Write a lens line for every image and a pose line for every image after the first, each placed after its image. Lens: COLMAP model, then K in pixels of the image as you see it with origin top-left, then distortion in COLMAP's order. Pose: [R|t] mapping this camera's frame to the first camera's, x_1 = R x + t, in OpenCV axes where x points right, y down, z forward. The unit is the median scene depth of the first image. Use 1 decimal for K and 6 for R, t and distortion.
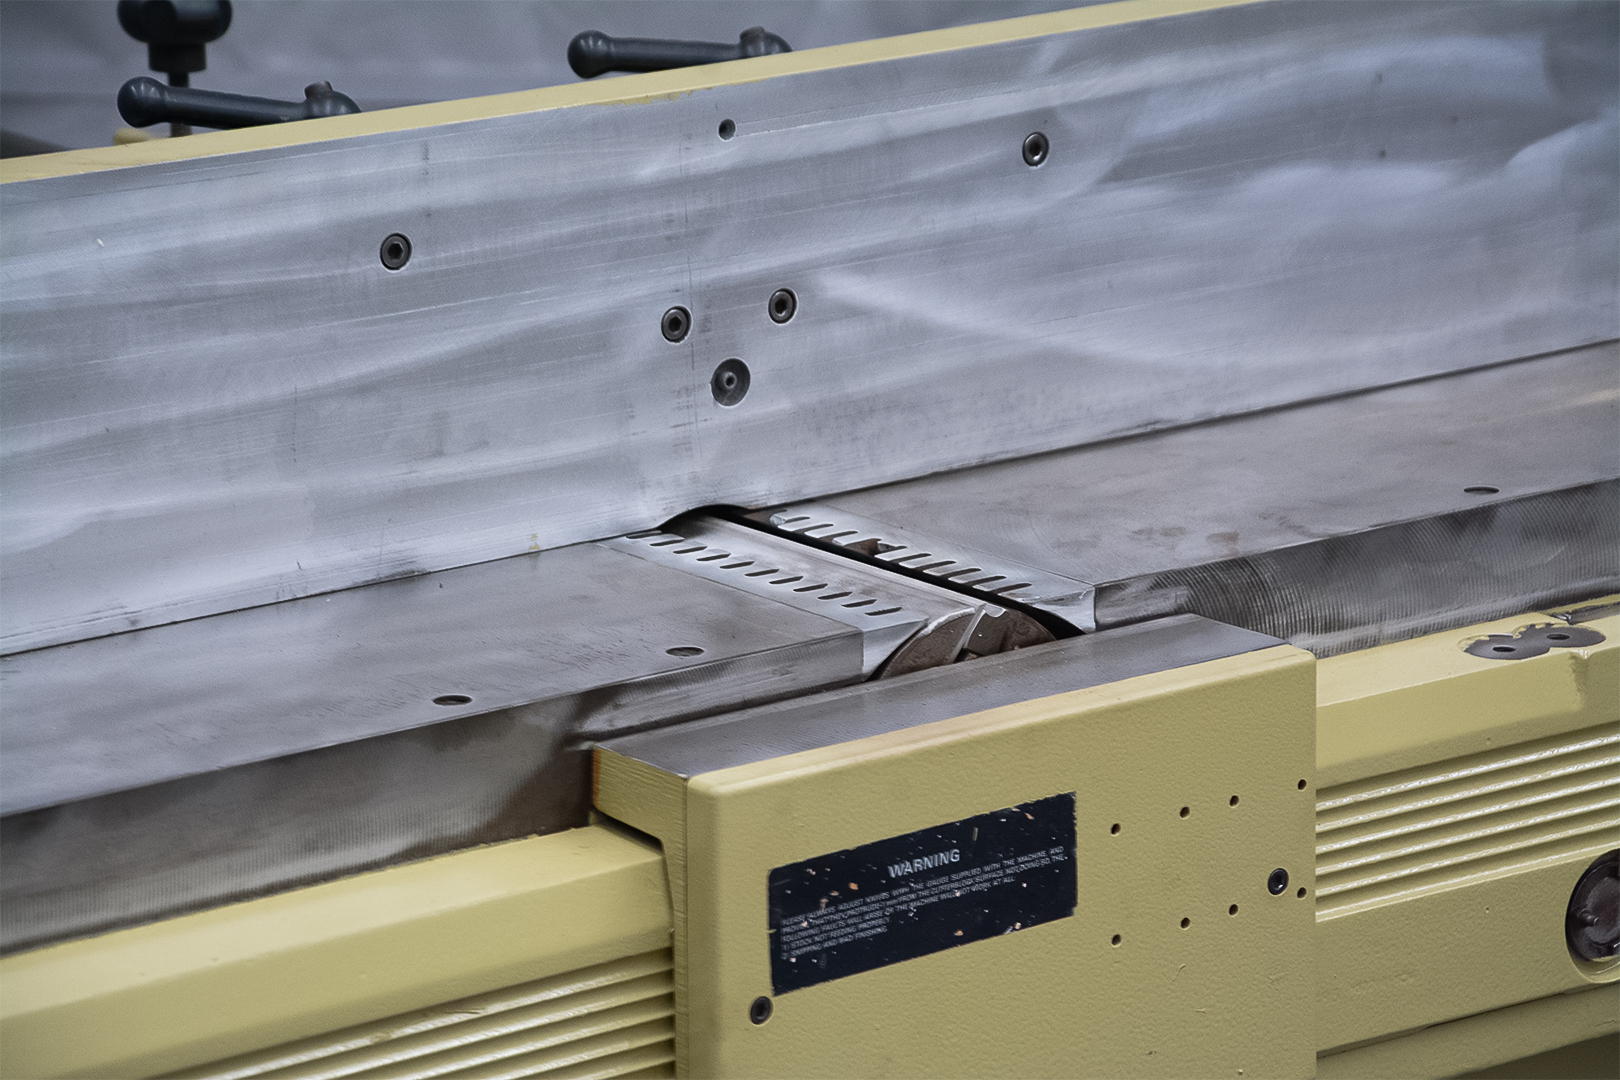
lens RADIAL K [[6968.4, 0, 810.0], [0, 6968.4, 540.0], [0, 0, 1]] dist [1.398685, -7.139299]
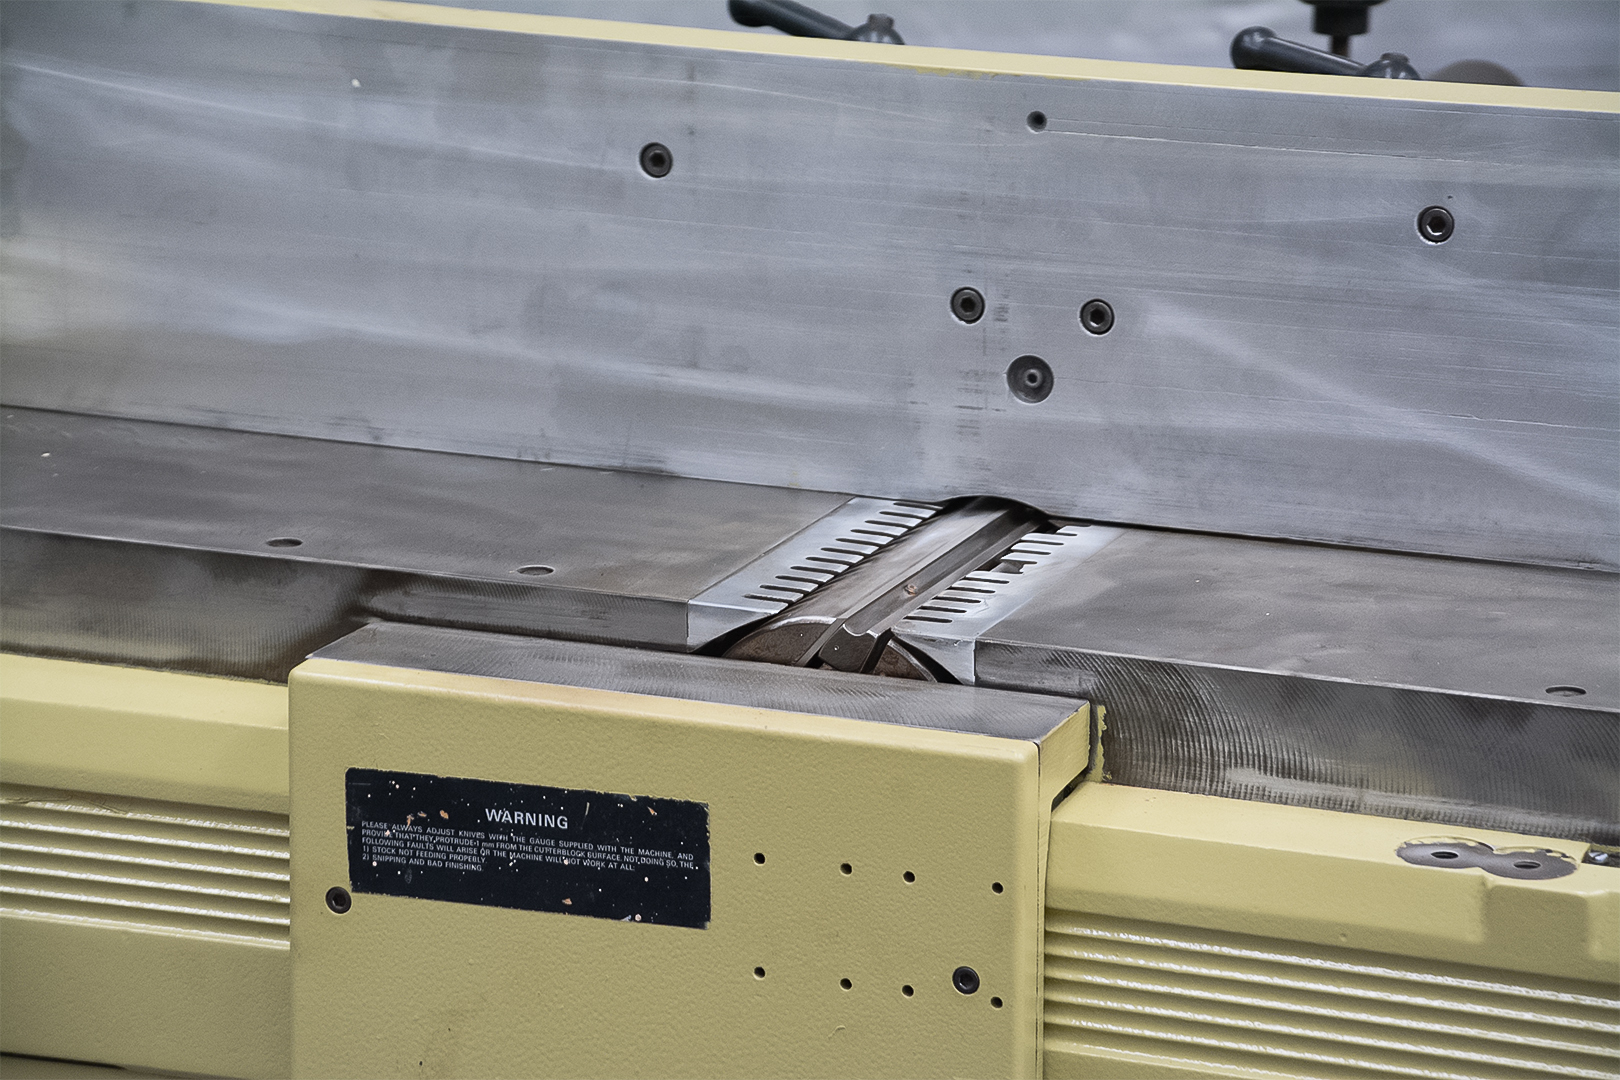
lens RADIAL K [[6968.4, 0, 810.0], [0, 6968.4, 540.0], [0, 0, 1]] dist [1.398685, -7.139299]
pose [[0.482375, 0.225780, -0.846367, 0.865467], [-0.219278, 0.966572, 0.132872, -0.133049], [0.848075, 0.121495, 0.515759, 0.503966]]
